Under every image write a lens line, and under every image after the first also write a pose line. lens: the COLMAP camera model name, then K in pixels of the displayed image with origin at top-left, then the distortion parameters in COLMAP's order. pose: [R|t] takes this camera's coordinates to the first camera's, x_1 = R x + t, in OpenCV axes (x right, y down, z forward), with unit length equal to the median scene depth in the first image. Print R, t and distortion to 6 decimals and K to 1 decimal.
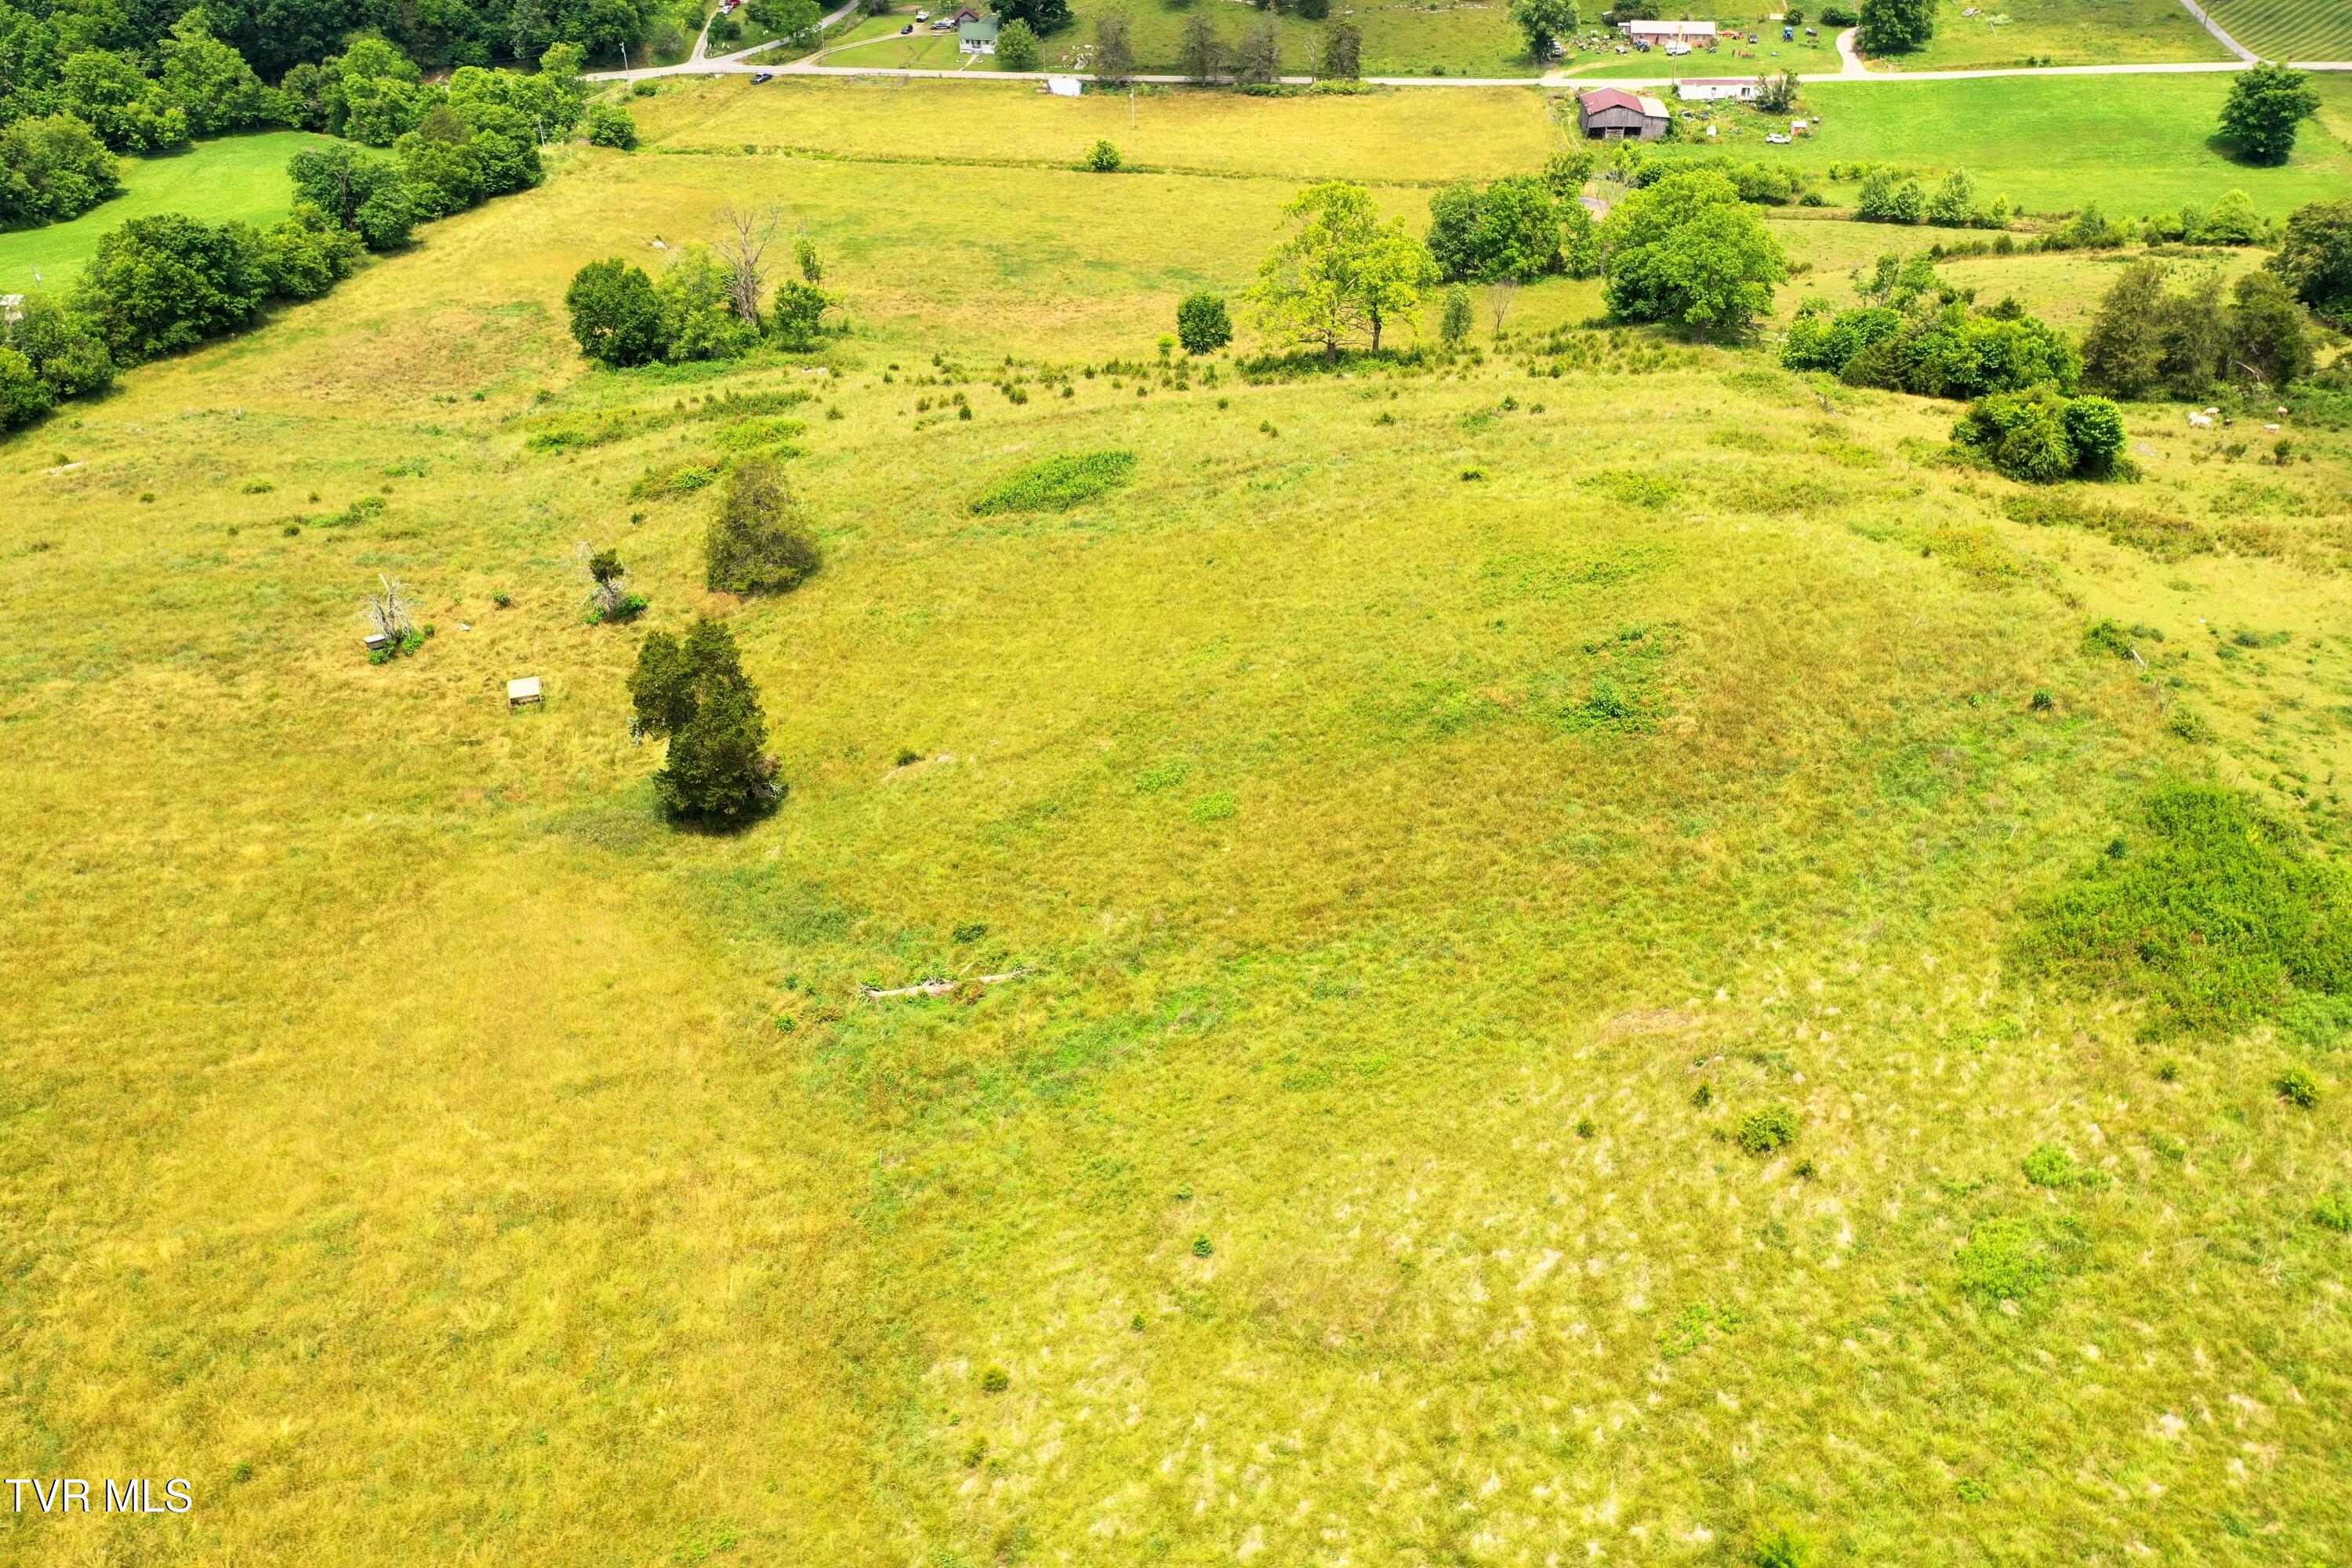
lens RADIAL K [[1859.0, 0, 1180.1], [0, 1859.0, 787.3], [0, 0, 1]] dist [0.005369, -0.000104]
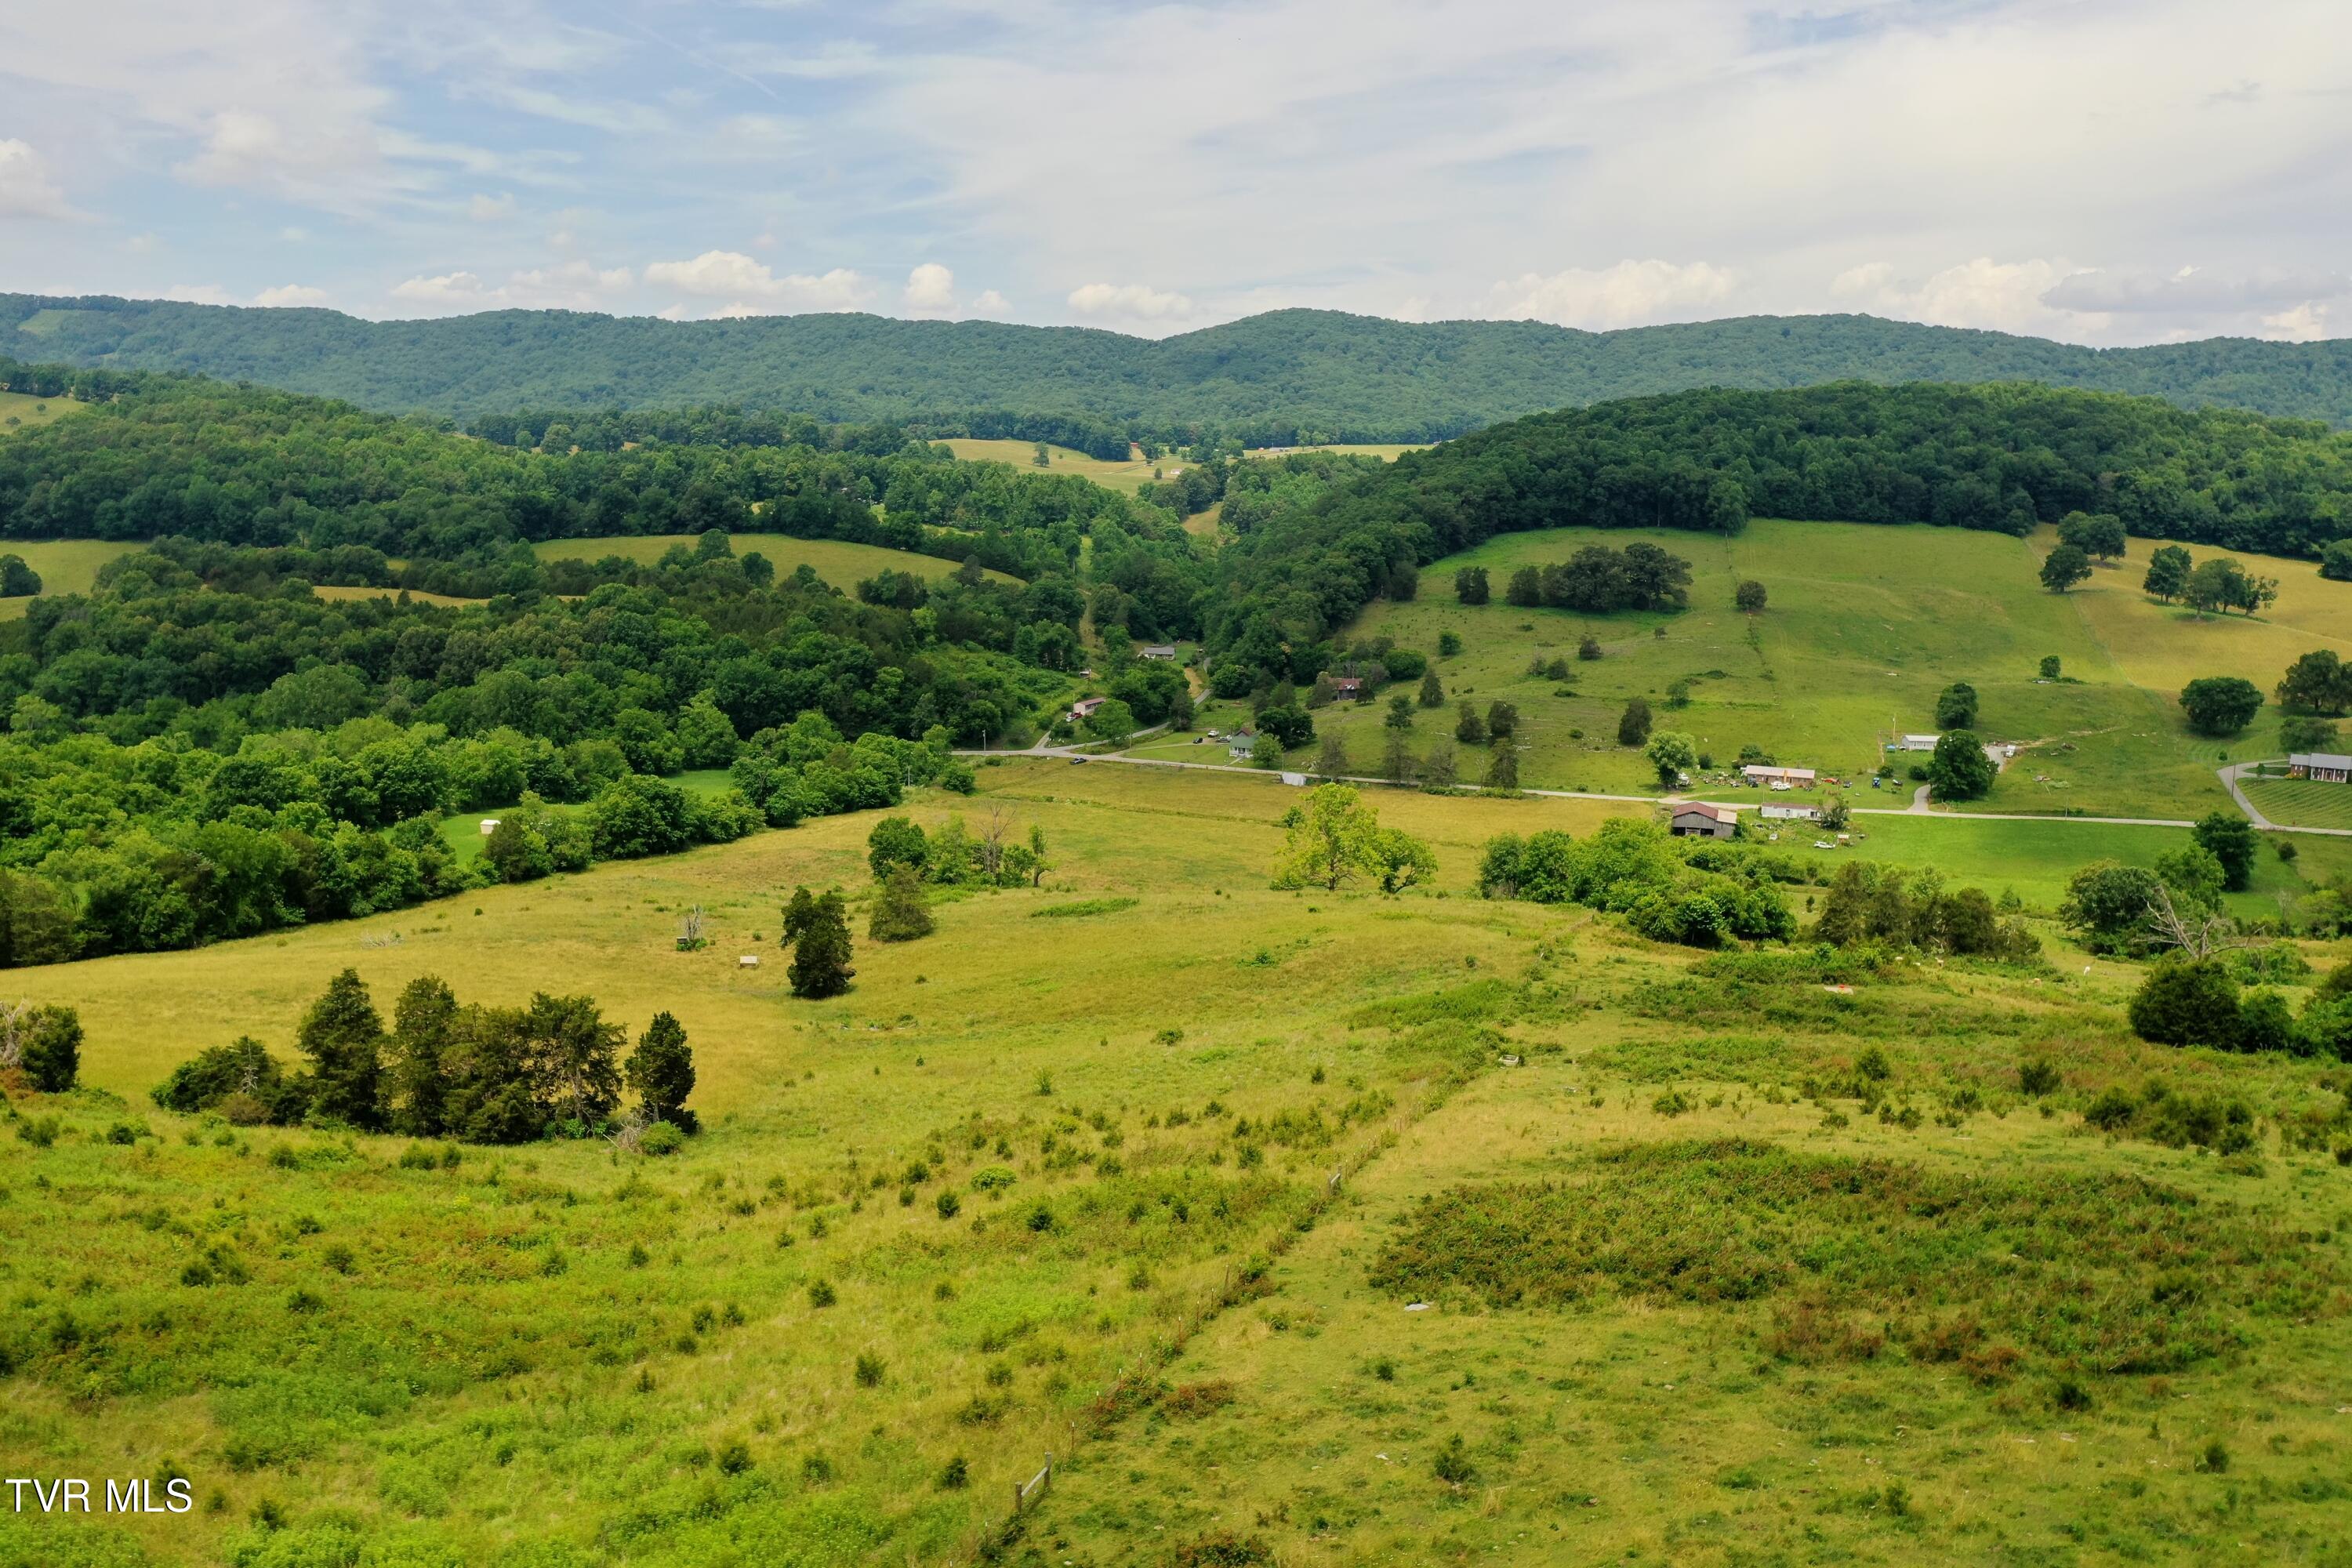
lens RADIAL K [[1868.9, 0, 1175.8], [0, 1868.9, 793.4], [0, 0, 1]] dist [0.005161, 0.002905]
pose [[0.972646, 0.067105, -0.222387, 0.165355], [-0.148562, 0.915673, -0.373459, 0.155164], [0.178573, 0.396282, 0.900595, -0.232126]]
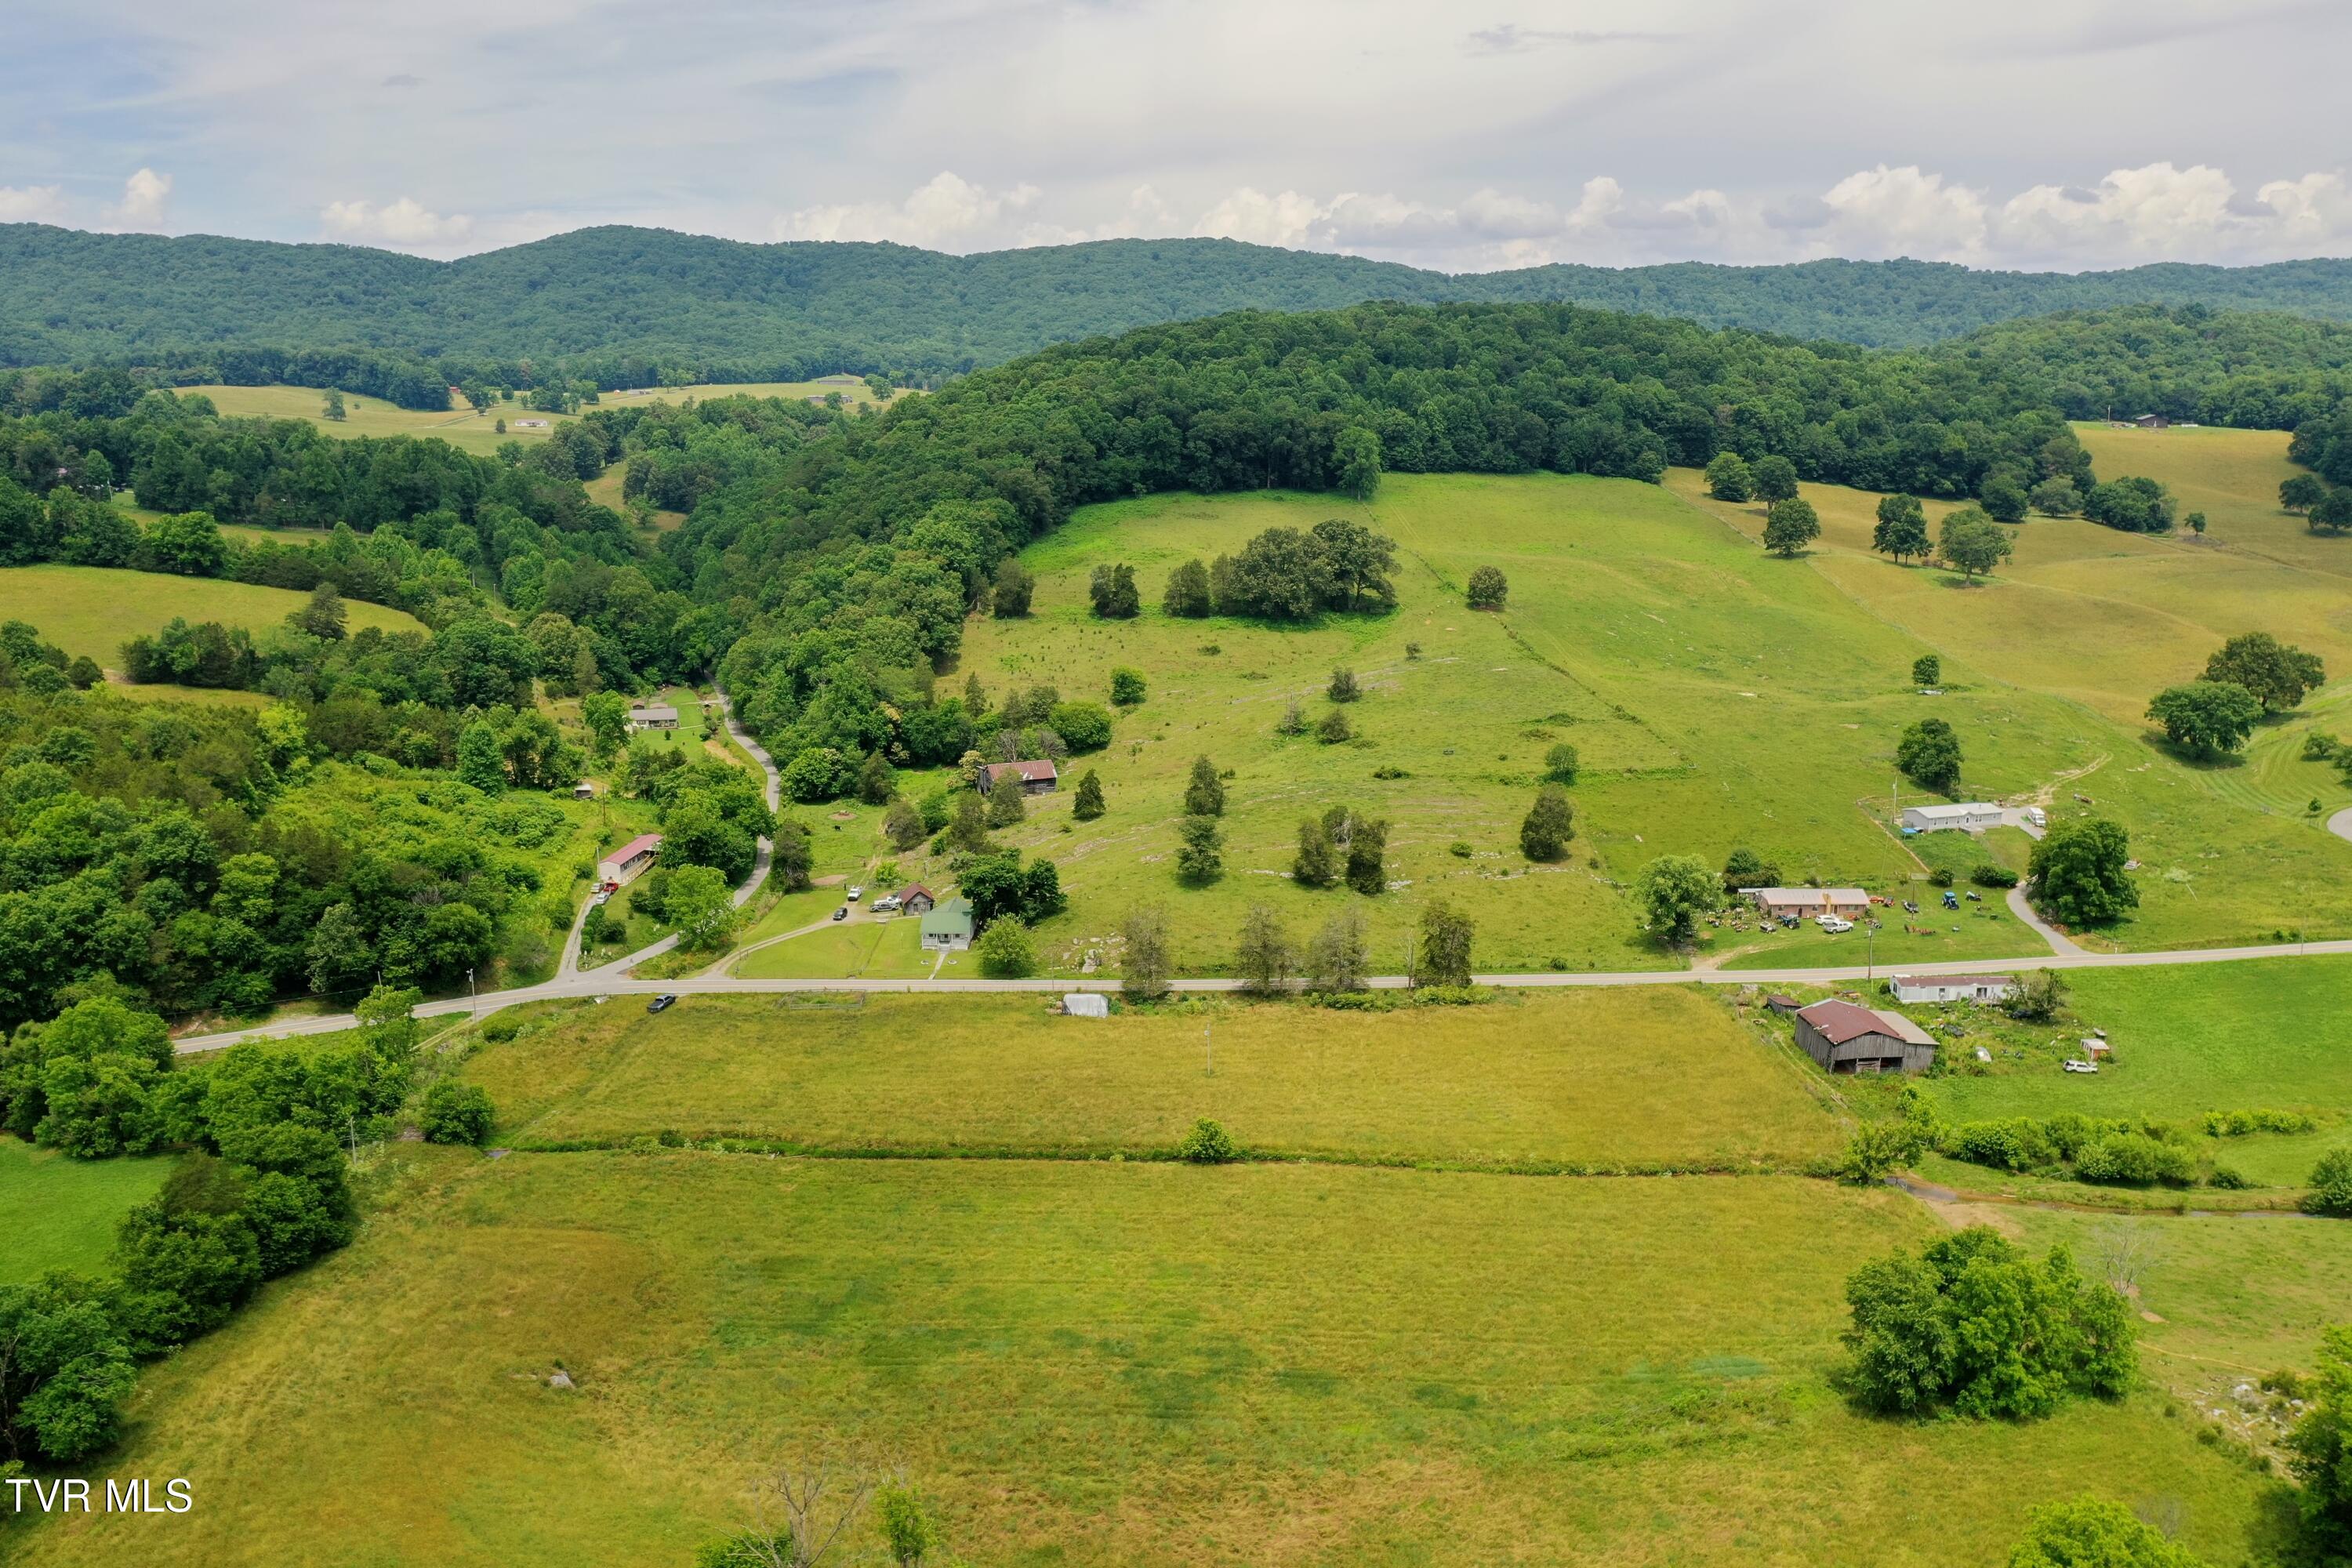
lens RADIAL K [[1874.4, 0, 1181.3], [0, 1874.4, 777.0], [0, 0, 1]] dist [0.008836, 0.001381]
pose [[0.990369, -0.021517, 0.136771, -0.133566], [0.070443, 0.928742, -0.363972, -0.197993], [-0.119194, 0.370101, 0.921313, 0.287883]]
